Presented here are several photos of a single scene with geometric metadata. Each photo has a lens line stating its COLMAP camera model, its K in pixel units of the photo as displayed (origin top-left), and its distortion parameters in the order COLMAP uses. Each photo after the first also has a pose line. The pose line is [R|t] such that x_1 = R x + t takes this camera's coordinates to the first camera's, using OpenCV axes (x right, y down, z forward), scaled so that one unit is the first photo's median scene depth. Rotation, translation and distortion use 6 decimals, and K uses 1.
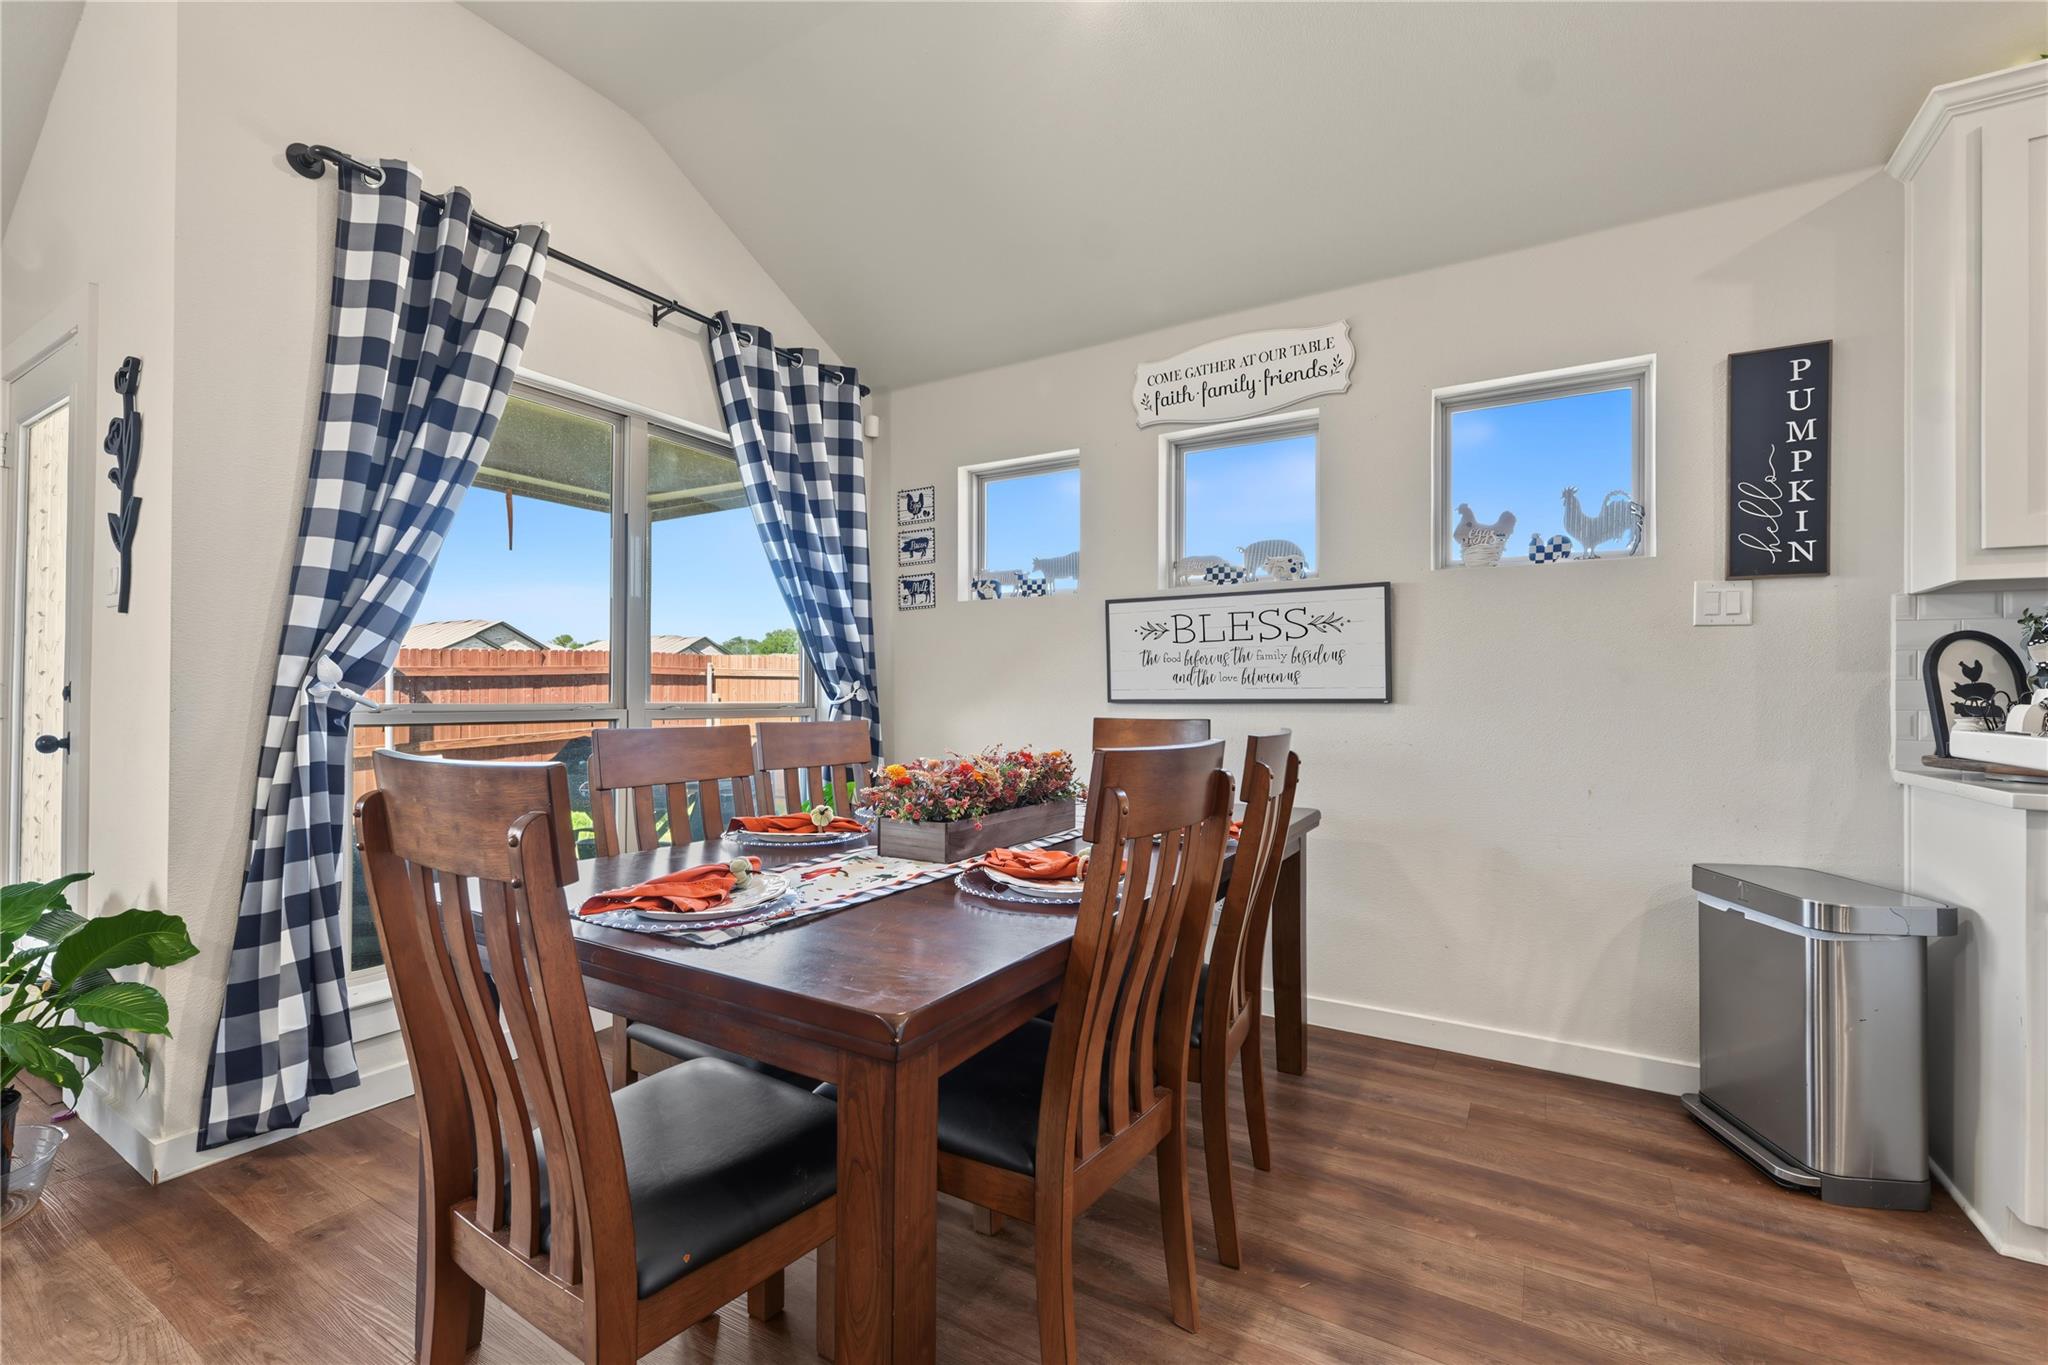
lens RADIAL K [[874.8, 0, 1014.3], [0, 874.8, 686.4], [0, 0, 1]] dist [0.000344, -0.000414]
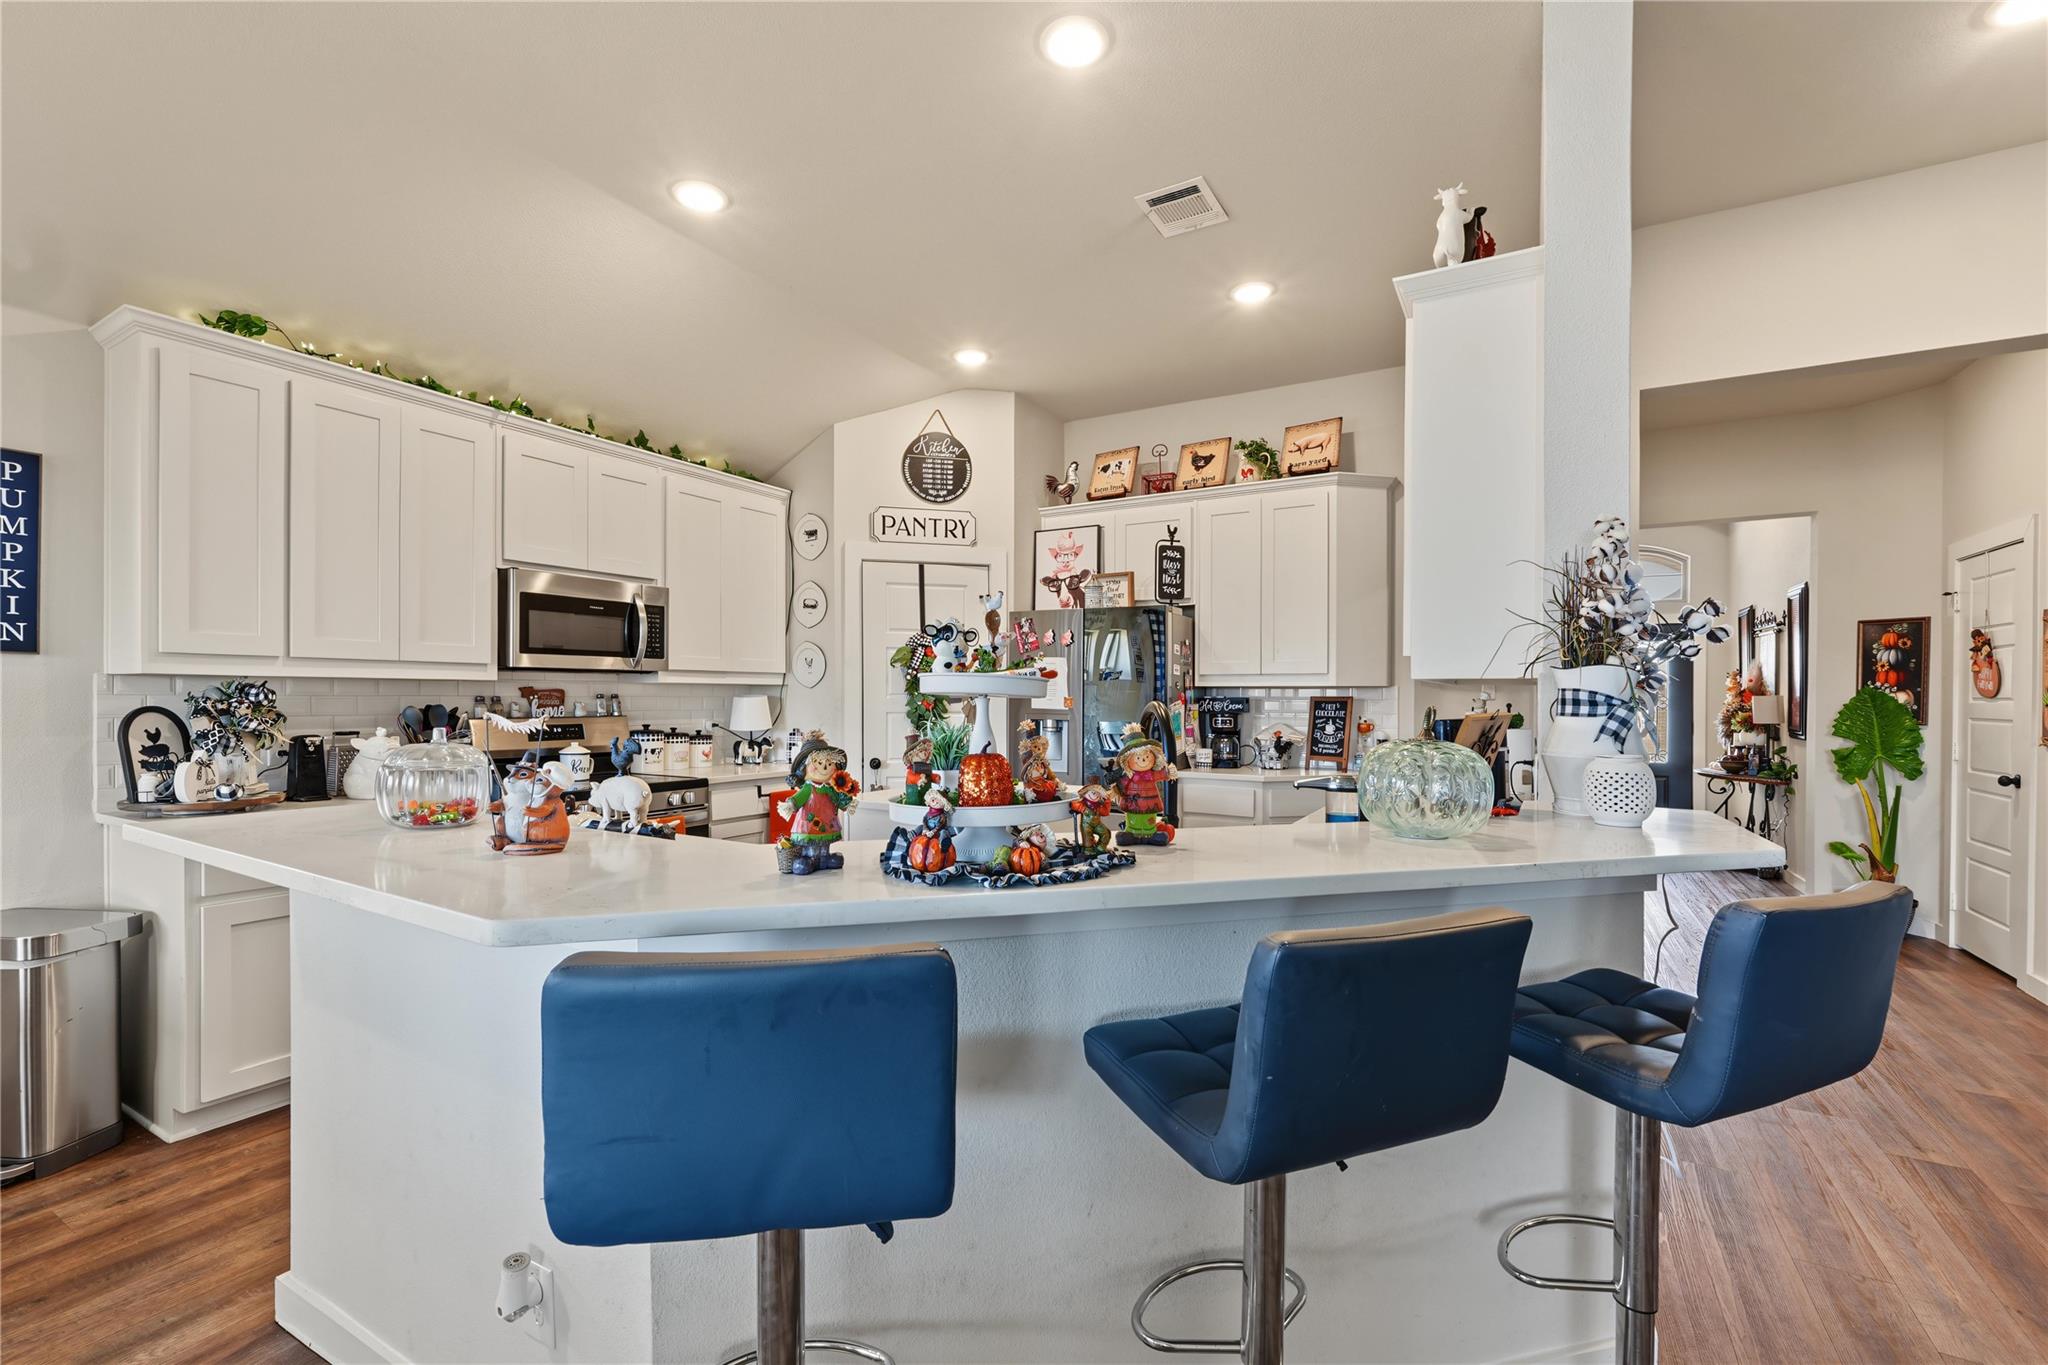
lens RADIAL K [[874.8, 0, 1010.3], [0, 874.8, 700.8], [0, 0, 1]] dist [0.000344, -0.000414]
pose [[-0.021716, -0.015929, 0.999637, -0.276675], [-0.015224, 0.999762, 0.015600, -0.105626], [-0.999648, -0.014880, -0.021953, -0.283770]]
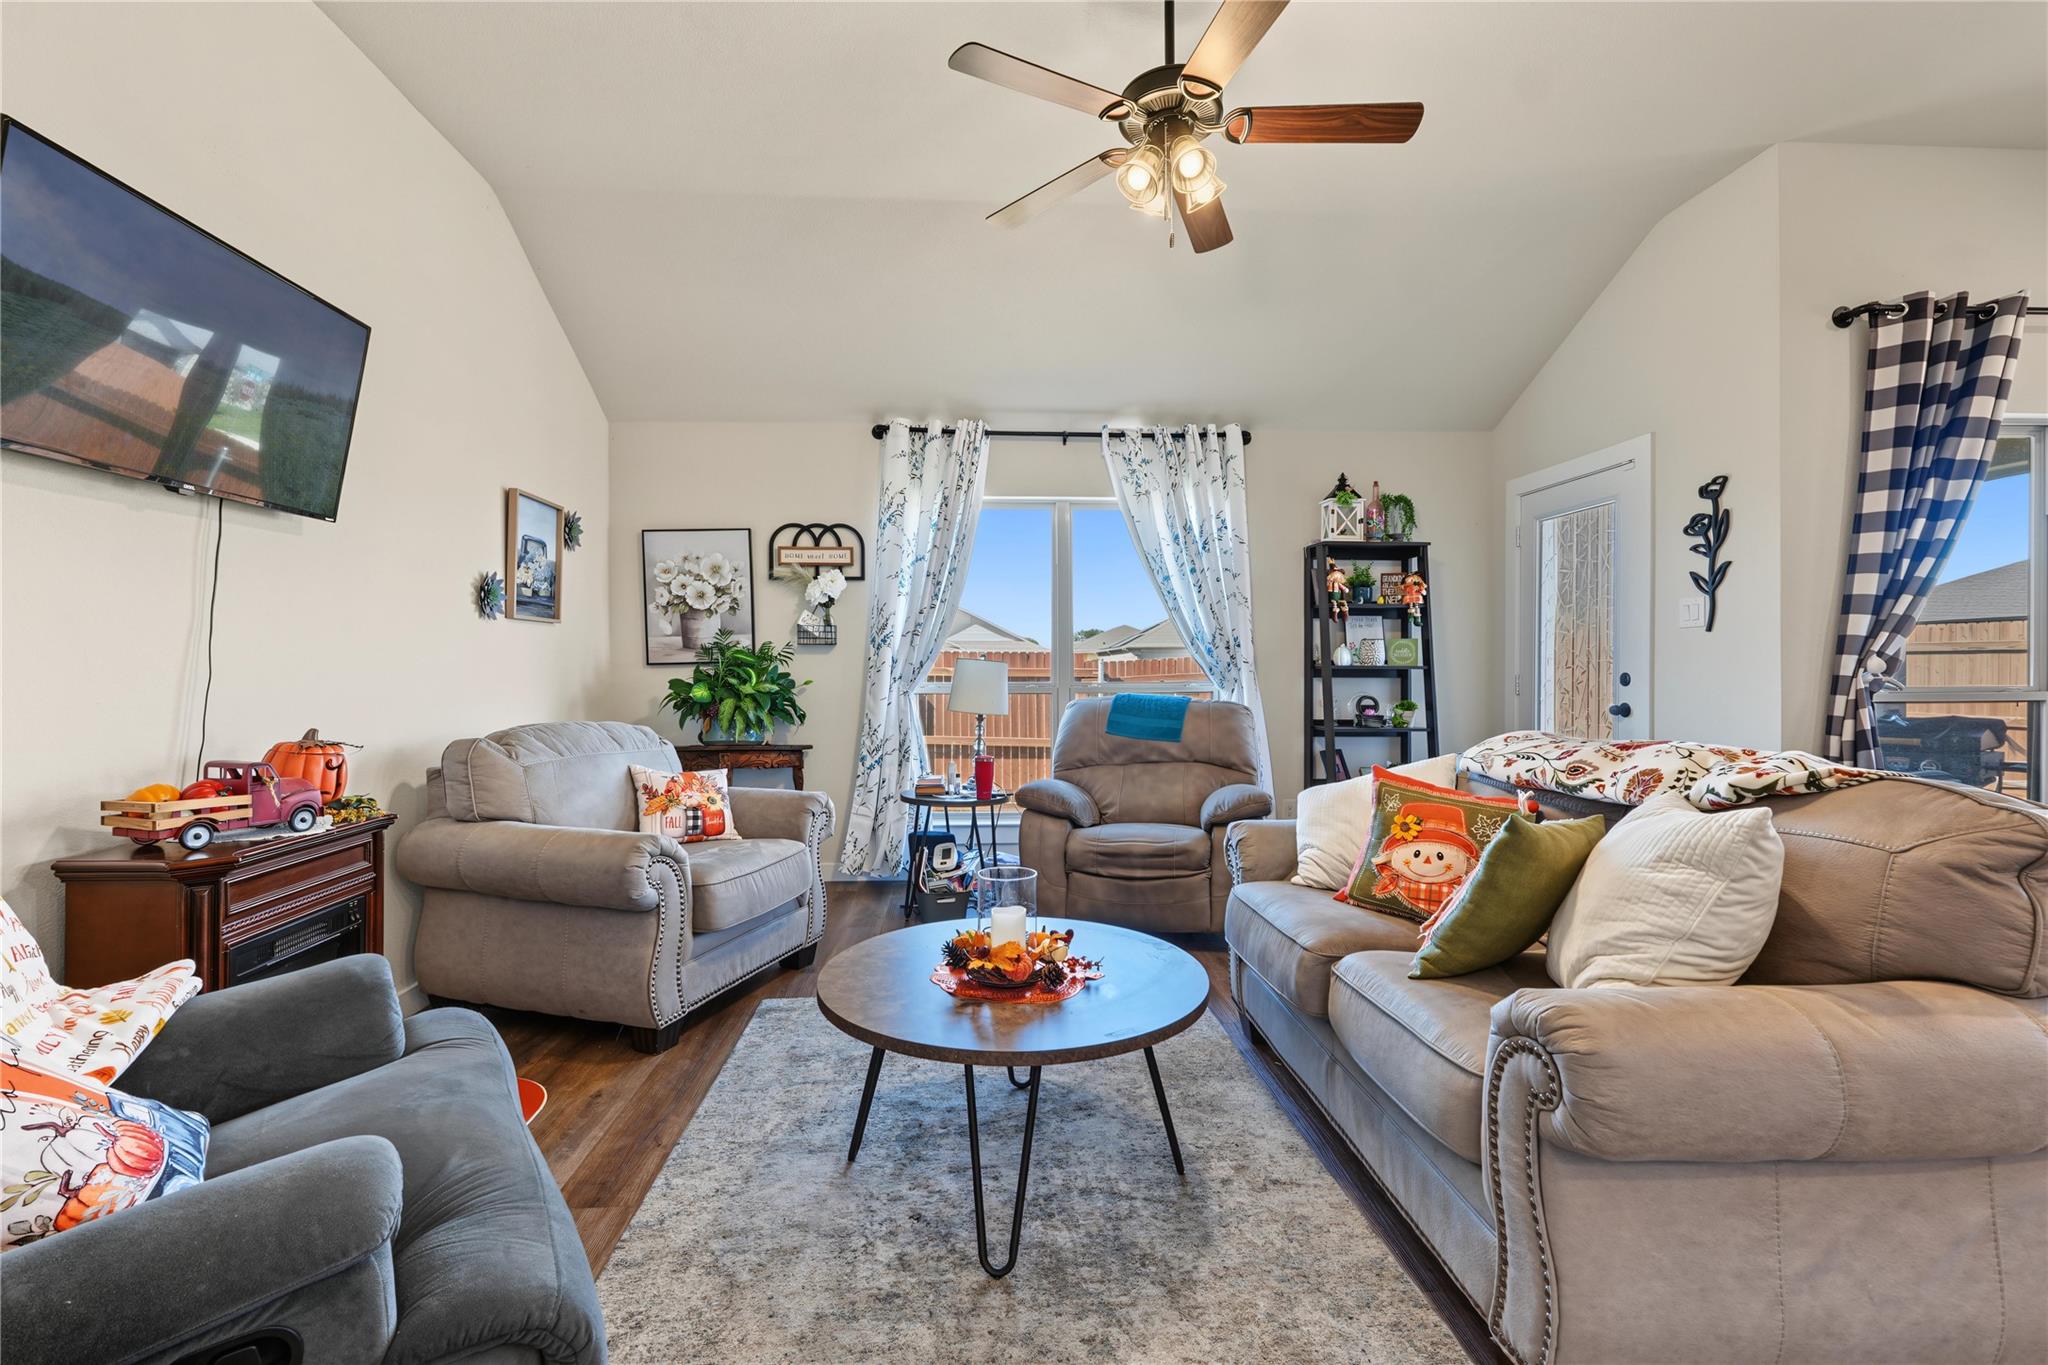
lens RADIAL K [[890.0, 0, 1019.8], [0, 890.0, 684.9], [0, 0, 1]] dist [-0.000855, 0.001404]
pose [[0.584502, -0.003269, -0.811386, -0.399989], [0.020604, 0.999729, 0.010815, -0.028389], [0.811131, -0.023039, 0.584411, -0.990203]]
